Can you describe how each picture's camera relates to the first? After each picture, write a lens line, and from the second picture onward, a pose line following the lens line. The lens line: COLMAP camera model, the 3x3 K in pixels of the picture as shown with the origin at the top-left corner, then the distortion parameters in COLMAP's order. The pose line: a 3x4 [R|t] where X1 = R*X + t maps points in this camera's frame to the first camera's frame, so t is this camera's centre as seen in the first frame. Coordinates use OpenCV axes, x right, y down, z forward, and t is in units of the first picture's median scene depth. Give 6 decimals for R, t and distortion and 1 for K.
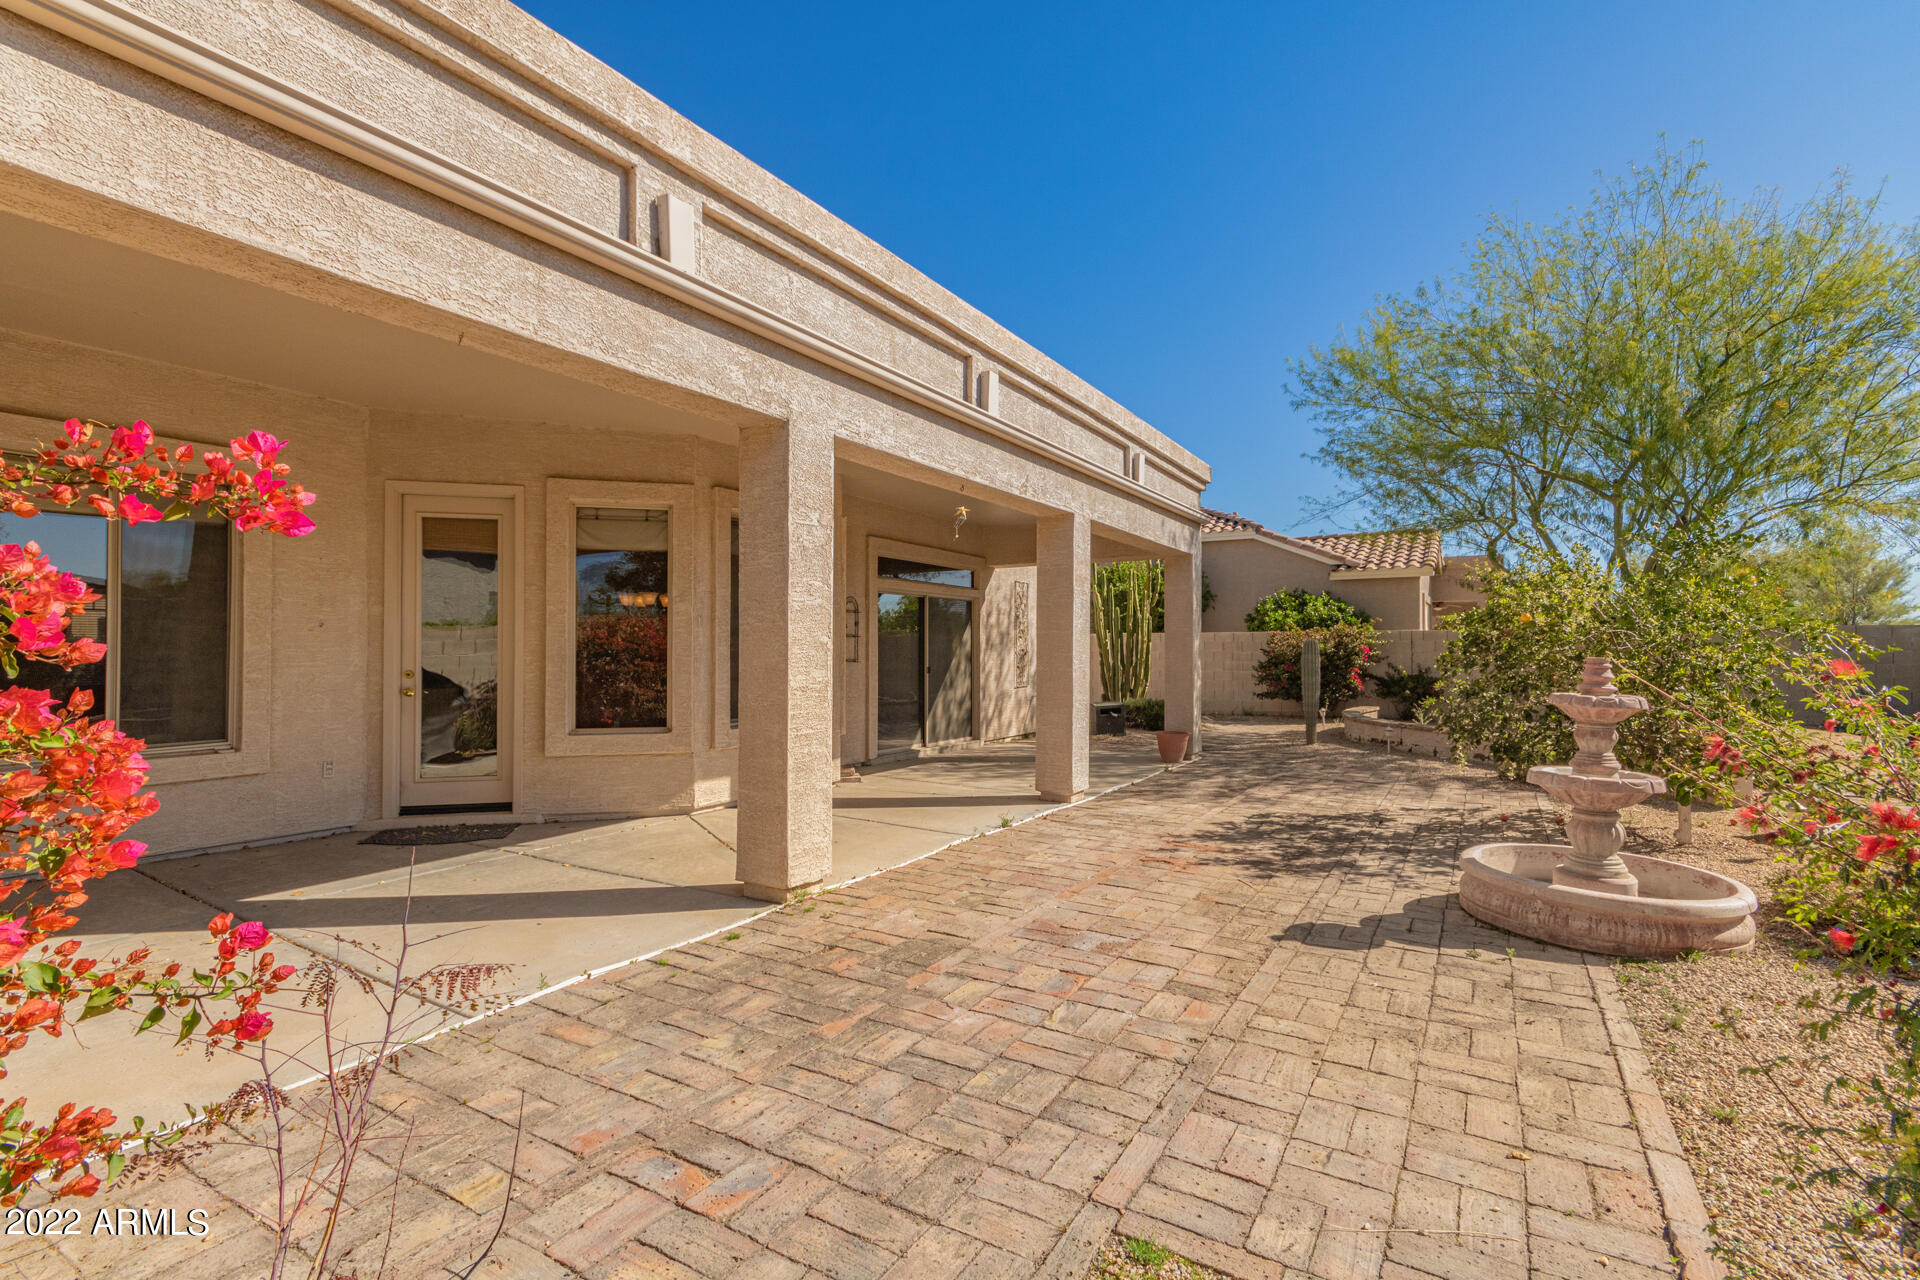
lens RADIAL K [[879.3, 0, 960.6], [0, 879.3, 638.1], [0, 0, 1]] dist [0.002620, -0.000285]
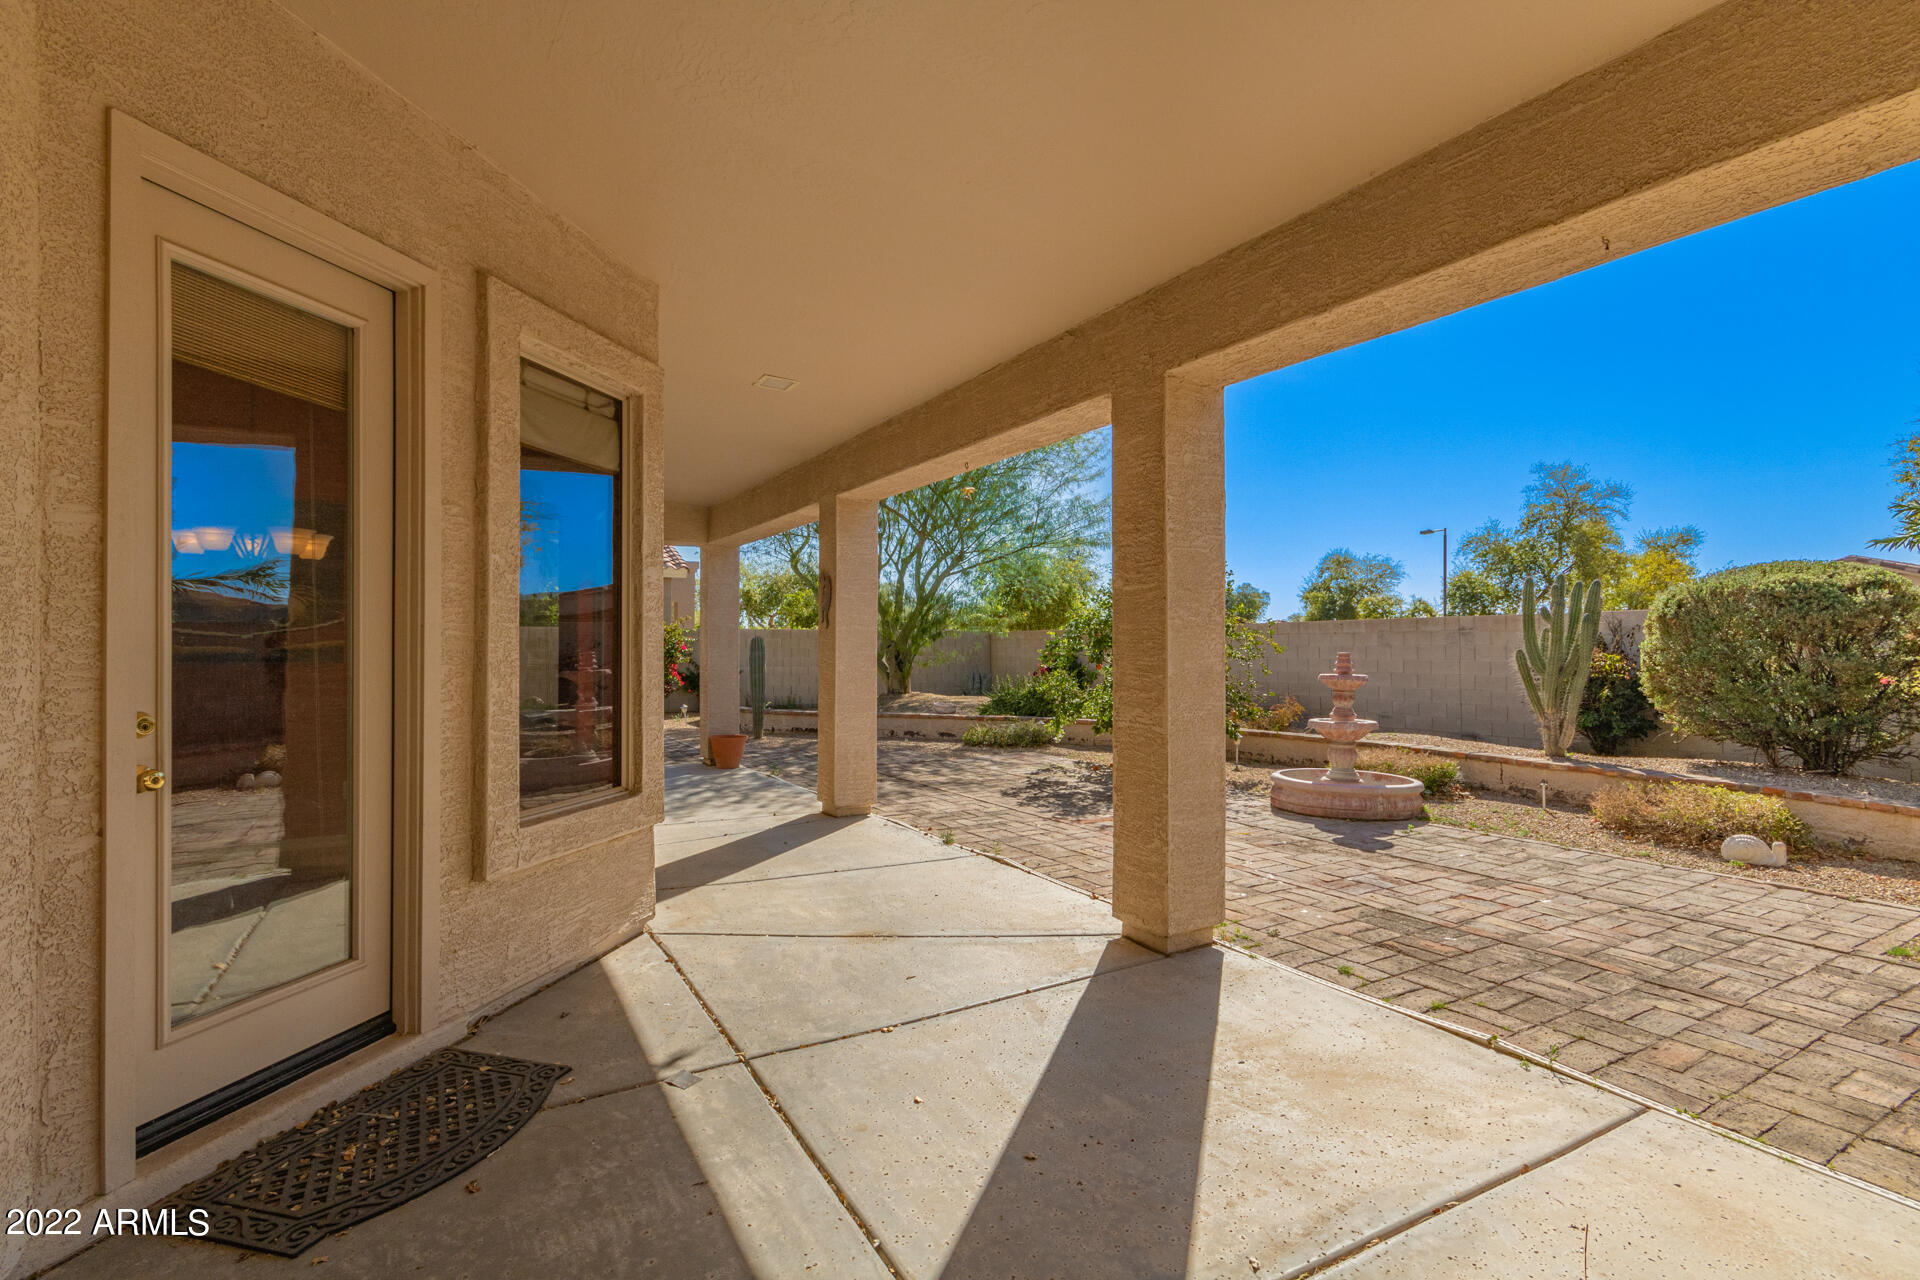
lens RADIAL K [[879.3, 0, 951.9], [0, 879.3, 639.2], [0, 0, 1]] dist [0.002620, -0.000285]
pose [[0.487168, 0.005538, 0.873291, -0.745590], [-0.007586, 0.999969, -0.002110, 0.007366], [-0.873276, -0.005597, 0.487195, 0.559425]]
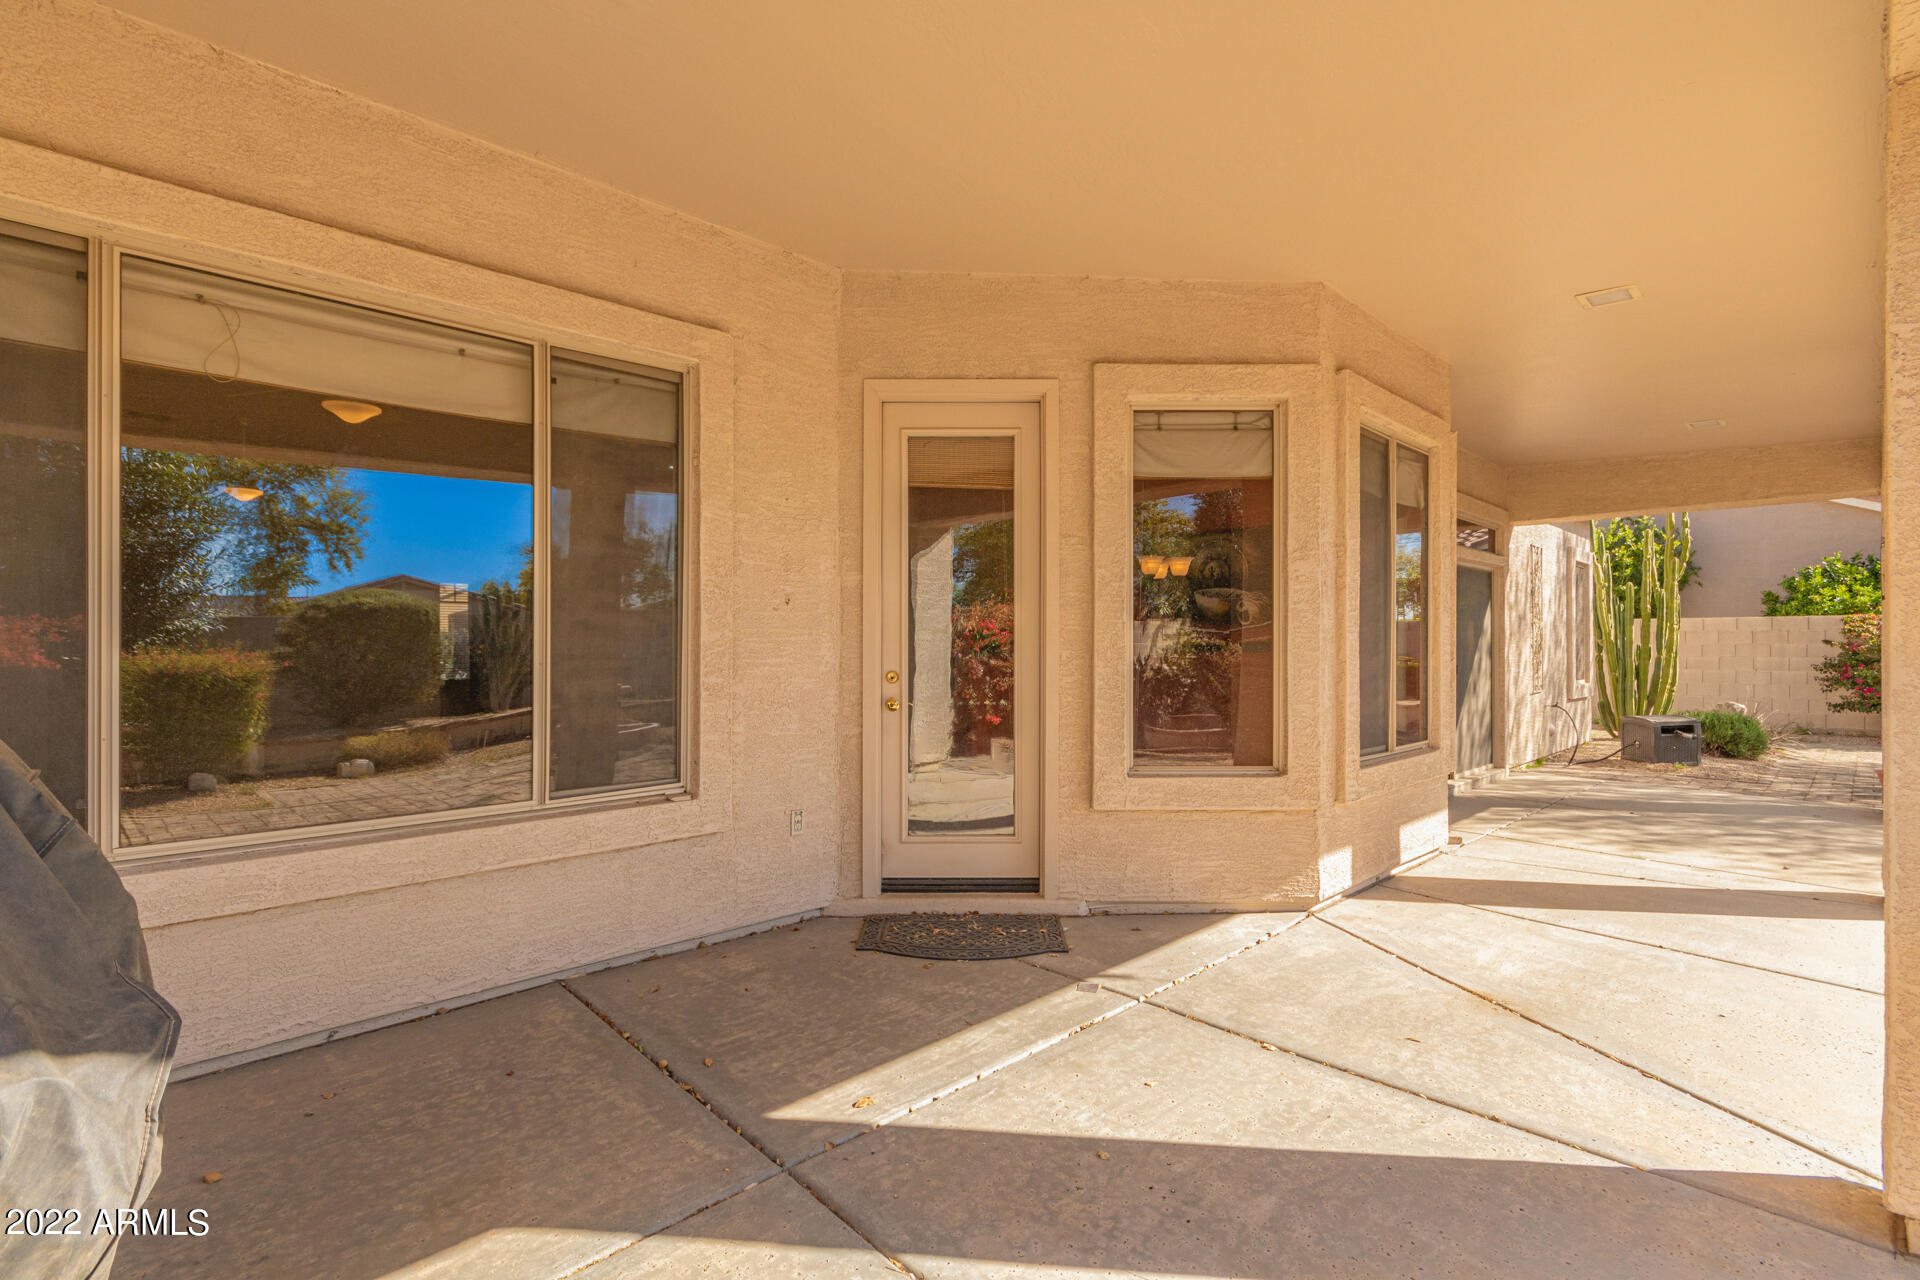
lens RADIAL K [[879.3, 0, 948.8], [0, 879.3, 632.9], [0, 0, 1]] dist [0.002620, -0.000285]
pose [[0.969728, -0.004228, -0.244153, -0.414359], [0.004640, 0.999989, 0.001112, 0.007700], [0.244145, -0.002211, 0.969736, 0.364881]]
